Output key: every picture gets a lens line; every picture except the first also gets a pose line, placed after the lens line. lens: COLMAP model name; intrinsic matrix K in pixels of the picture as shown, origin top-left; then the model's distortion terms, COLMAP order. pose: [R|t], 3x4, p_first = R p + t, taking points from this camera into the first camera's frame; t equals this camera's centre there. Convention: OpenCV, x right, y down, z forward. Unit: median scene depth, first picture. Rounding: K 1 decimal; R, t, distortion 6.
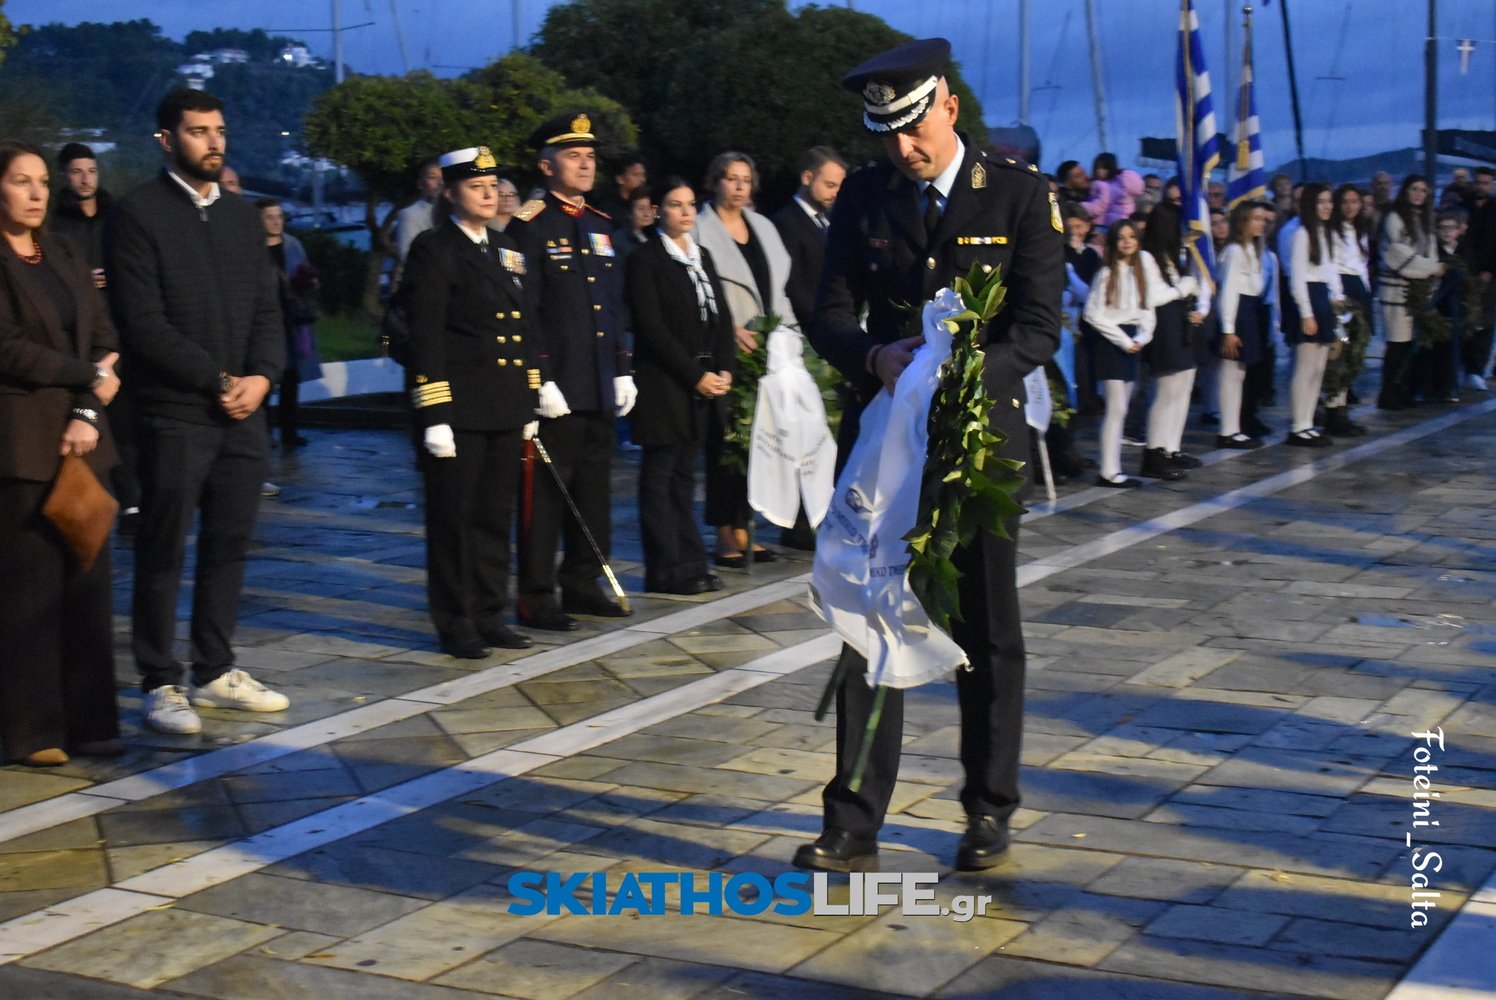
lens RADIAL K [[2535.9, 0, 744.7], [0, 2535.9, 502.7], [0, 0, 1]] dist [0.006582, 0.000000]
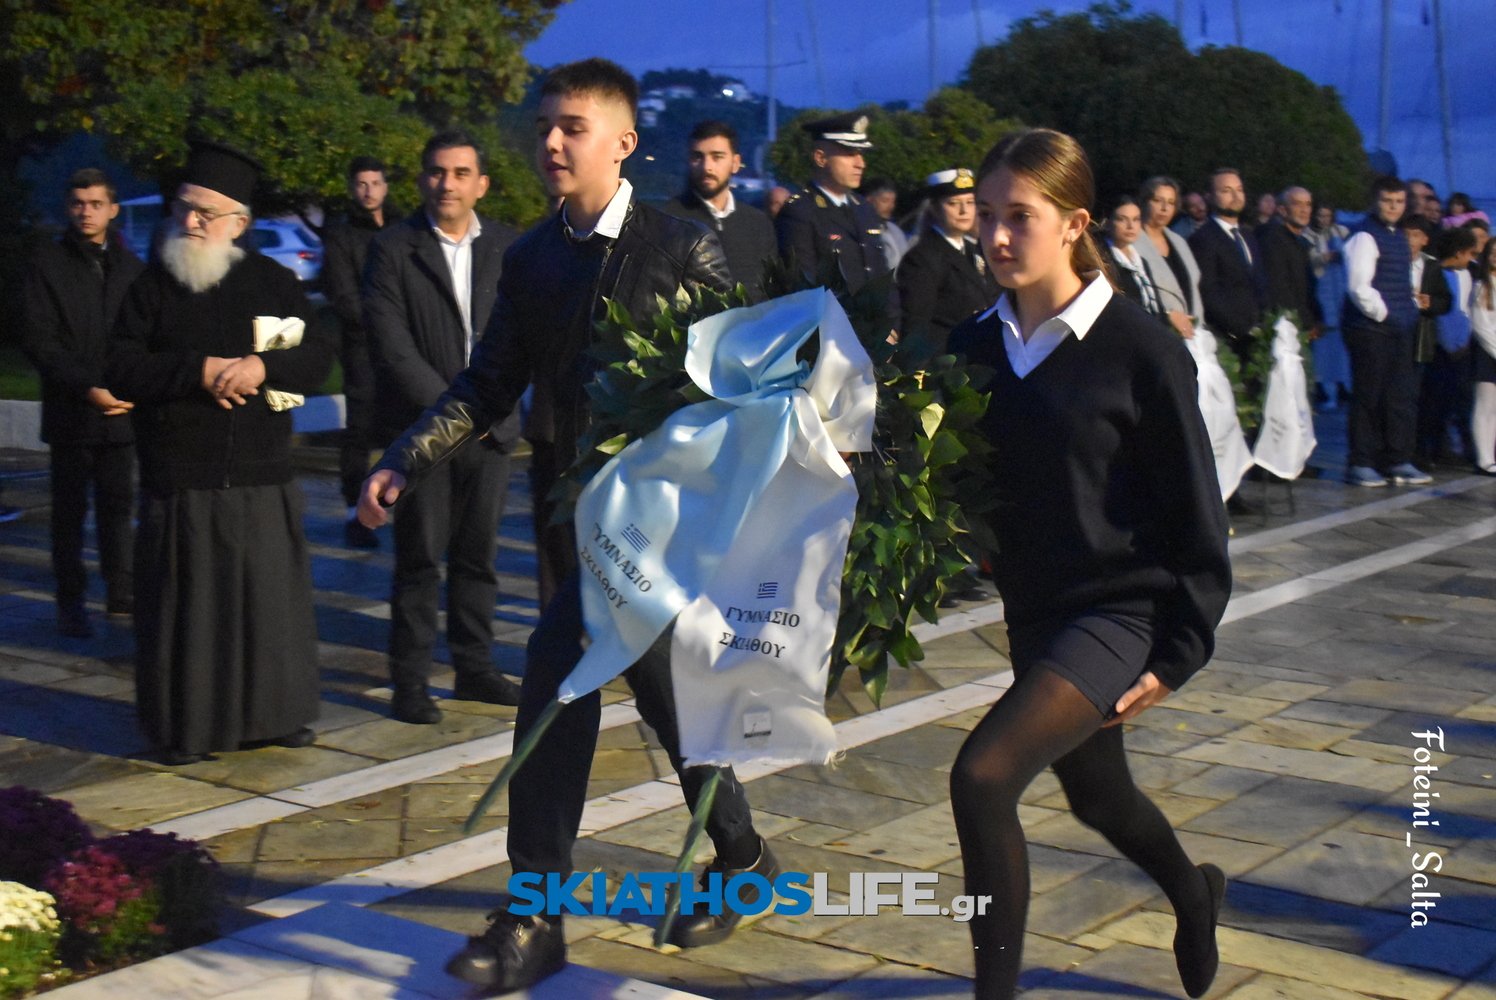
lens RADIAL K [[2224.8, 0, 745.8], [0, 2224.8, 495.8], [0, 0, 1]] dist [-0.020917, 0.000000]
pose [[0.986254, 0.026112, -0.163159, -0.021253], [-0.025178, 0.999653, 0.007789, 0.003673], [0.163305, -0.003574, 0.986569, -0.019356]]
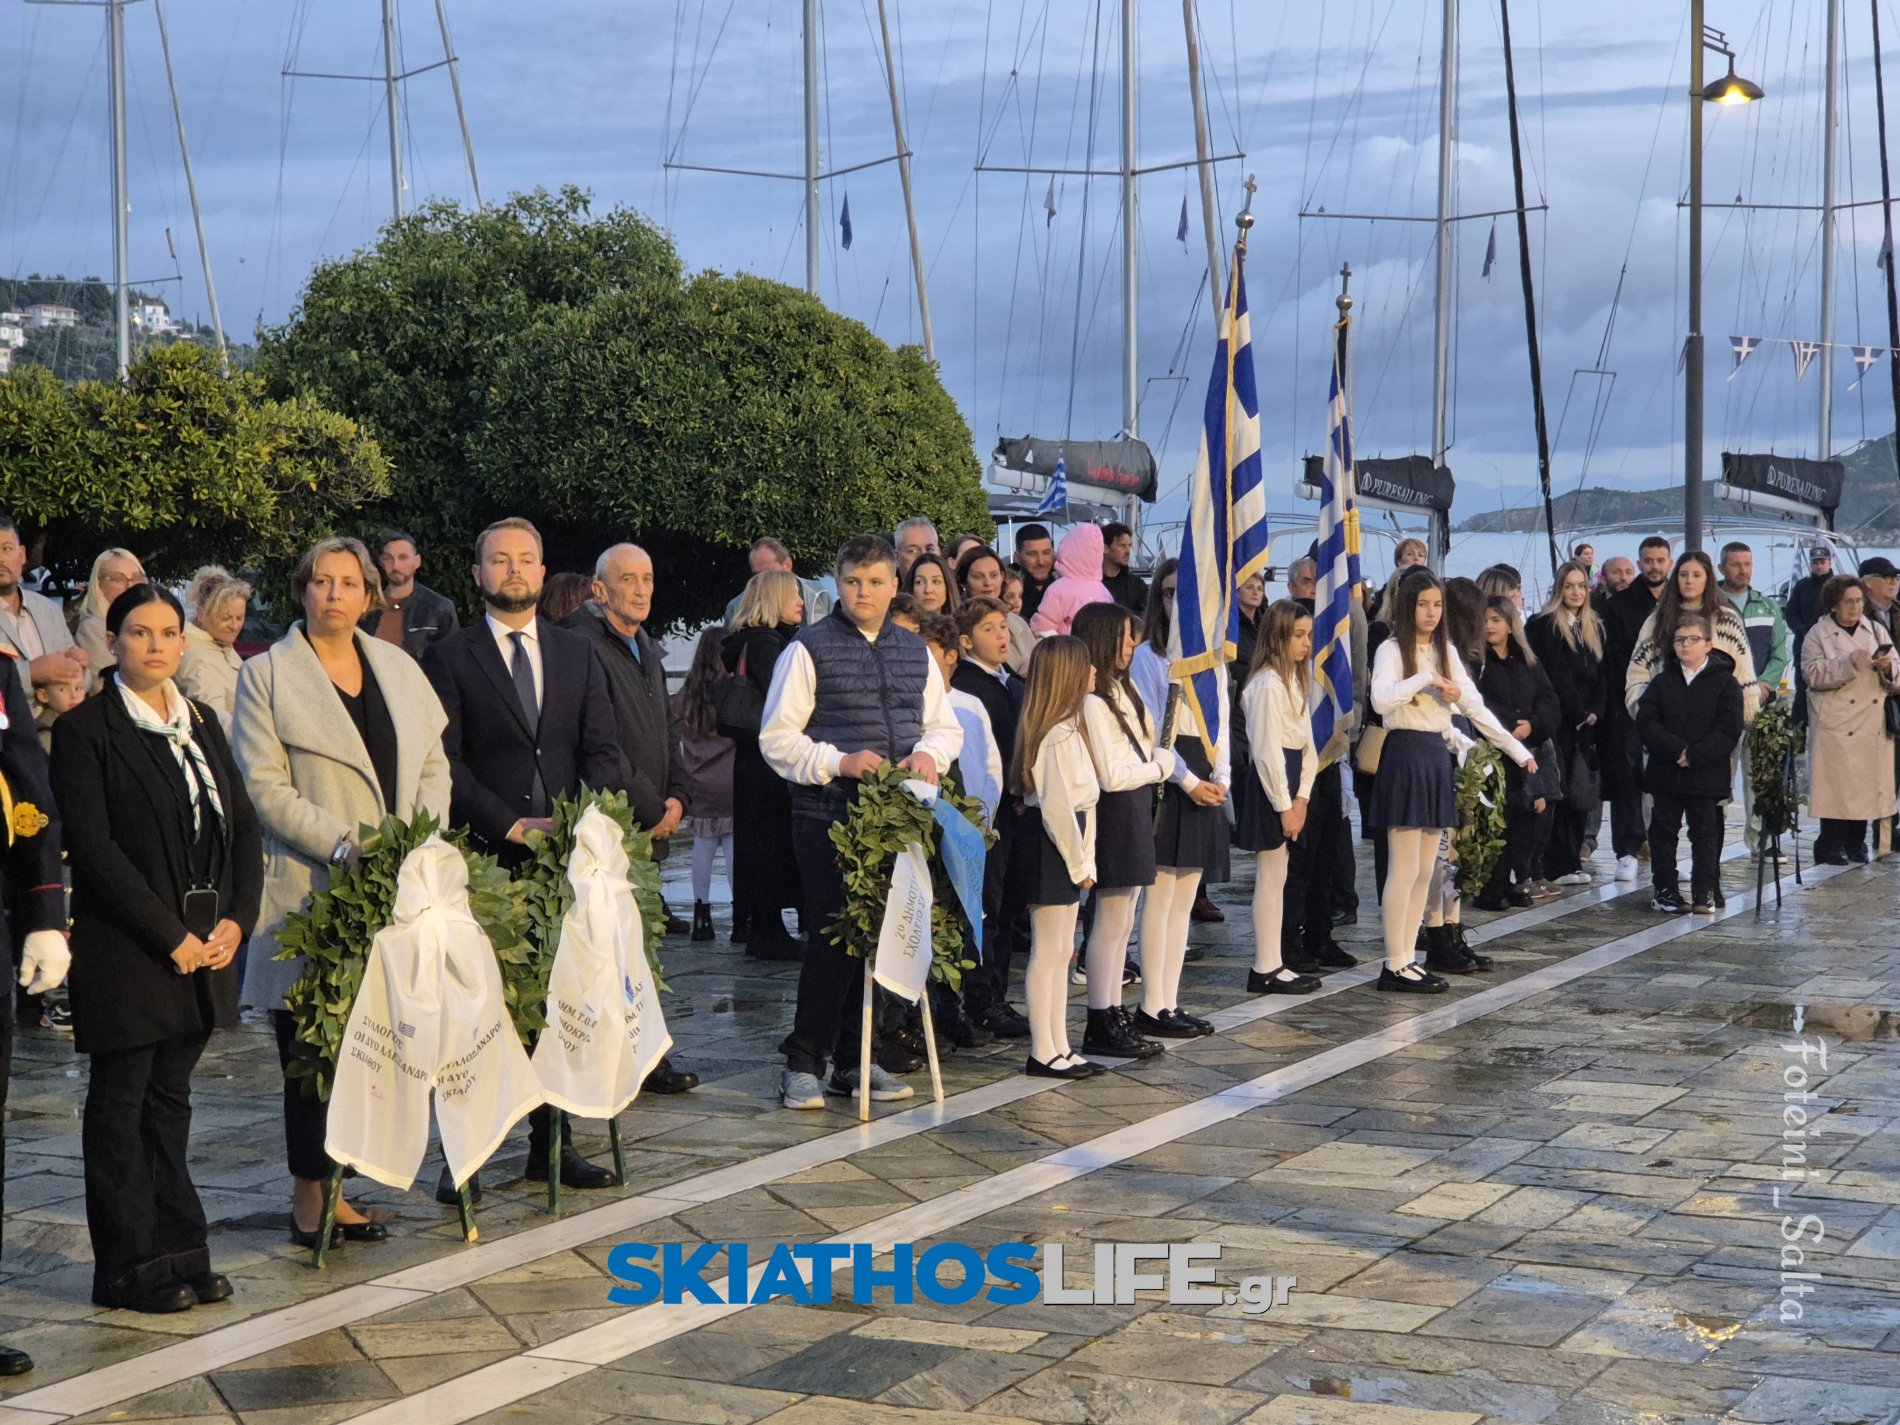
lens RADIAL K [[3547.4, 0, 974.4], [0, 3547.4, 727.1], [0, 0, 1]] dist [0.189793, 0.000000]
pose [[0.998830, 0.007427, 0.047779, 0.099051], [-0.004399, 0.997993, -0.063171, -0.041006], [-0.048152, 0.062887, 0.996858, 0.168376]]
